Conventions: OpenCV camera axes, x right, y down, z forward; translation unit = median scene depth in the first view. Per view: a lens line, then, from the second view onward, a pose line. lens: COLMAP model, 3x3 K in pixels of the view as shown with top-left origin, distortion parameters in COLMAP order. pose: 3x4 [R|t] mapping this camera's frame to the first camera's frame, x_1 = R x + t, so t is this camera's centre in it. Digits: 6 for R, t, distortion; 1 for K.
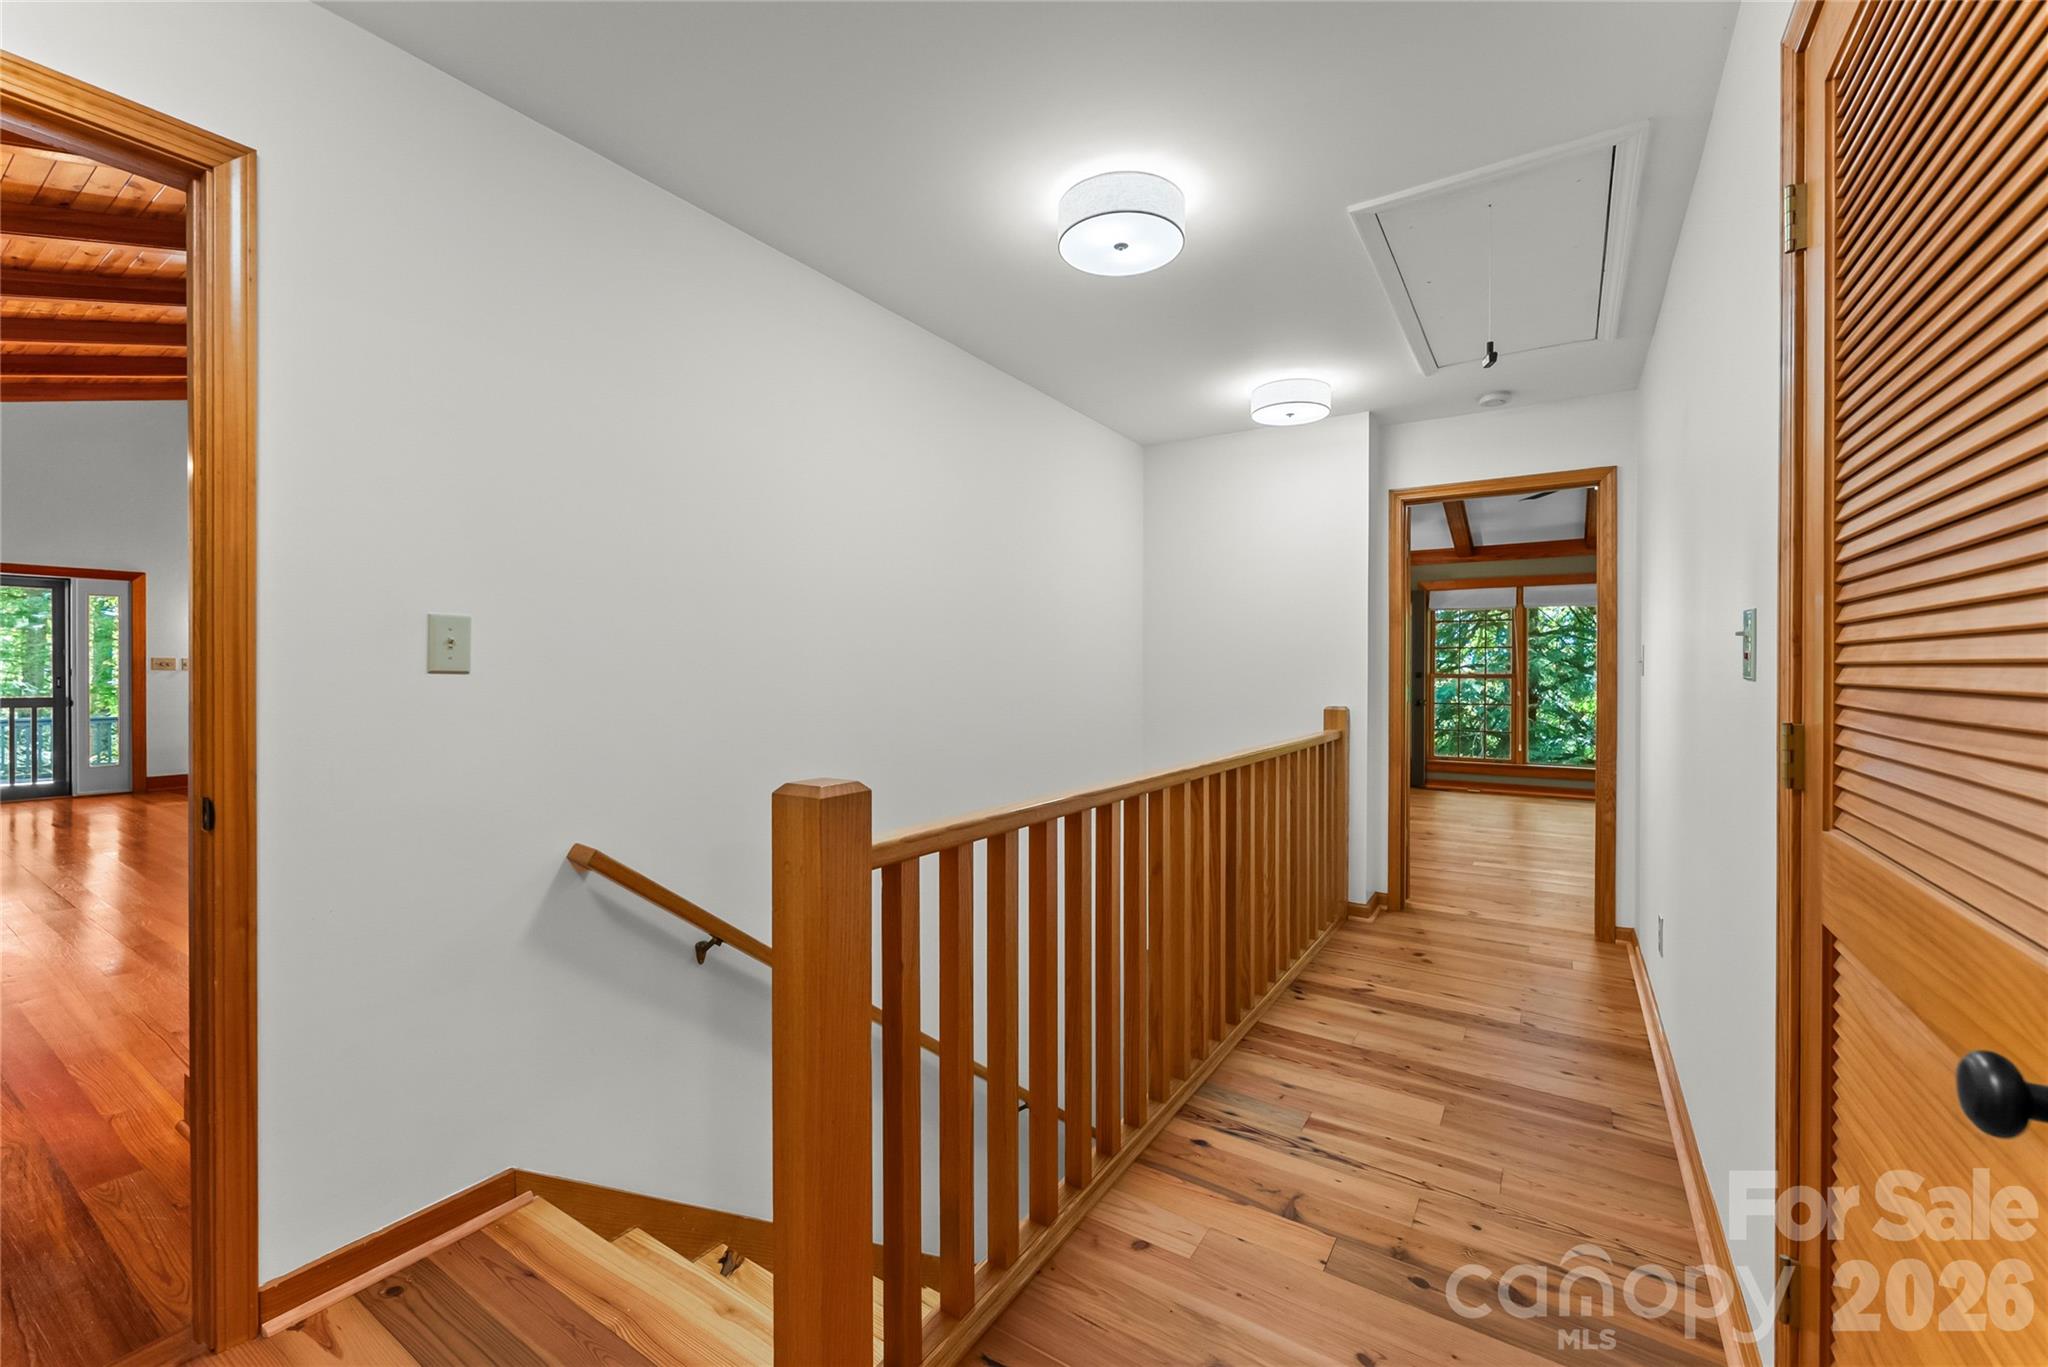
lens RADIAL K [[828.2, 0, 1017.1], [0, 828.2, 675.0], [0, 0, 1]] dist [-0.002030, 0.000002]
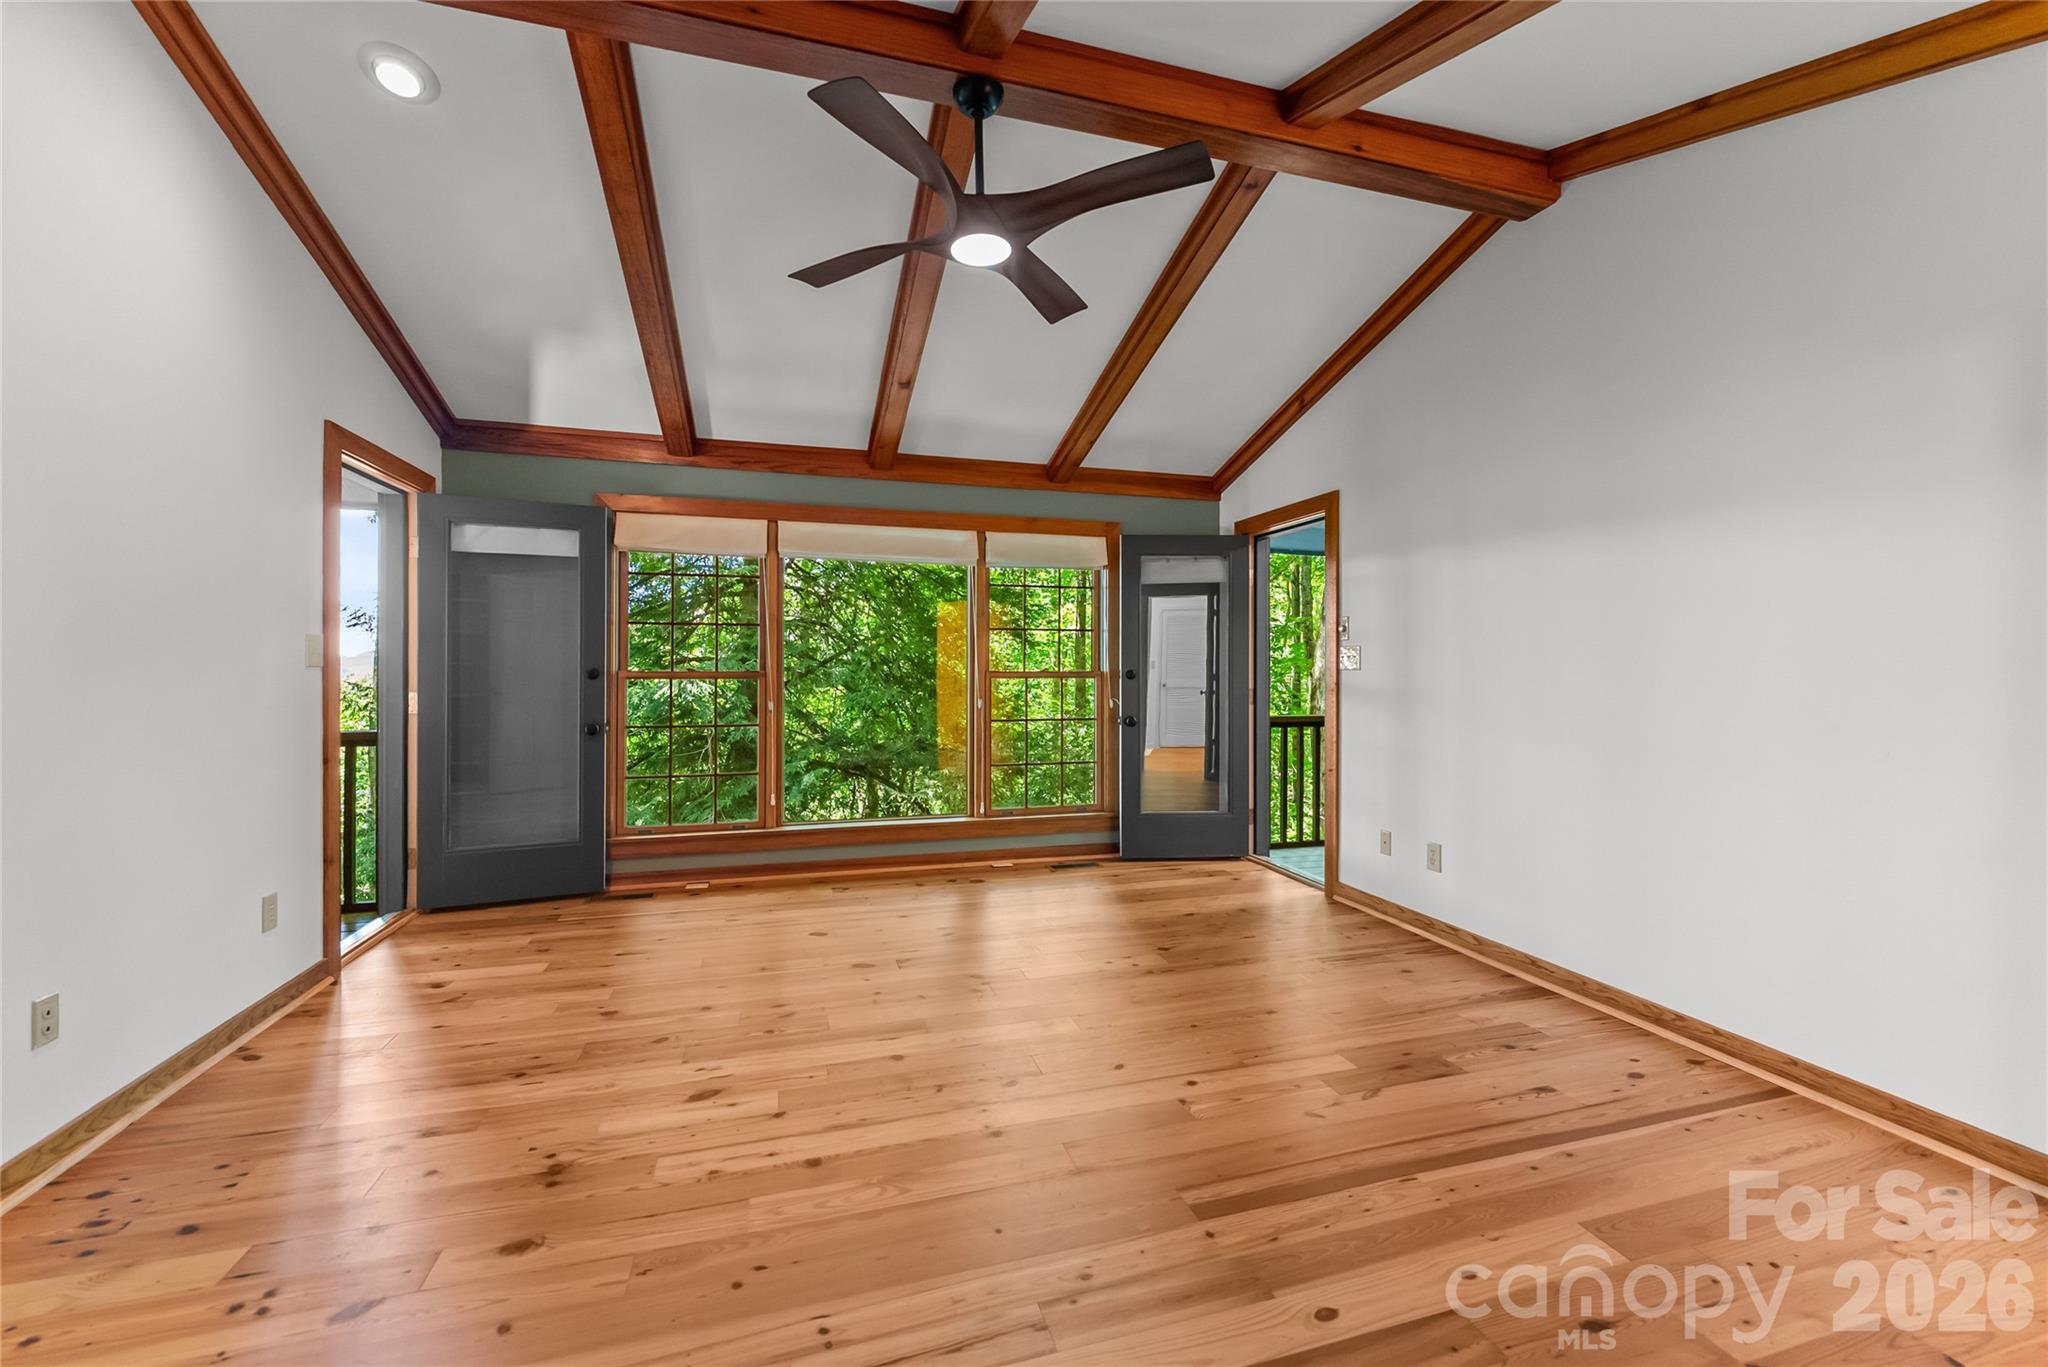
lens RADIAL K [[828.2, 0, 1025.3], [0, 828.2, 667.0], [0, 0, 1]] dist [-0.002030, 0.000002]
pose [[0.643421, -0.002000, 0.765510, 0.269552], [0.000948, 0.999998, 0.001816, -0.006252], [-0.765512, -0.000443, 0.643422, 0.476761]]
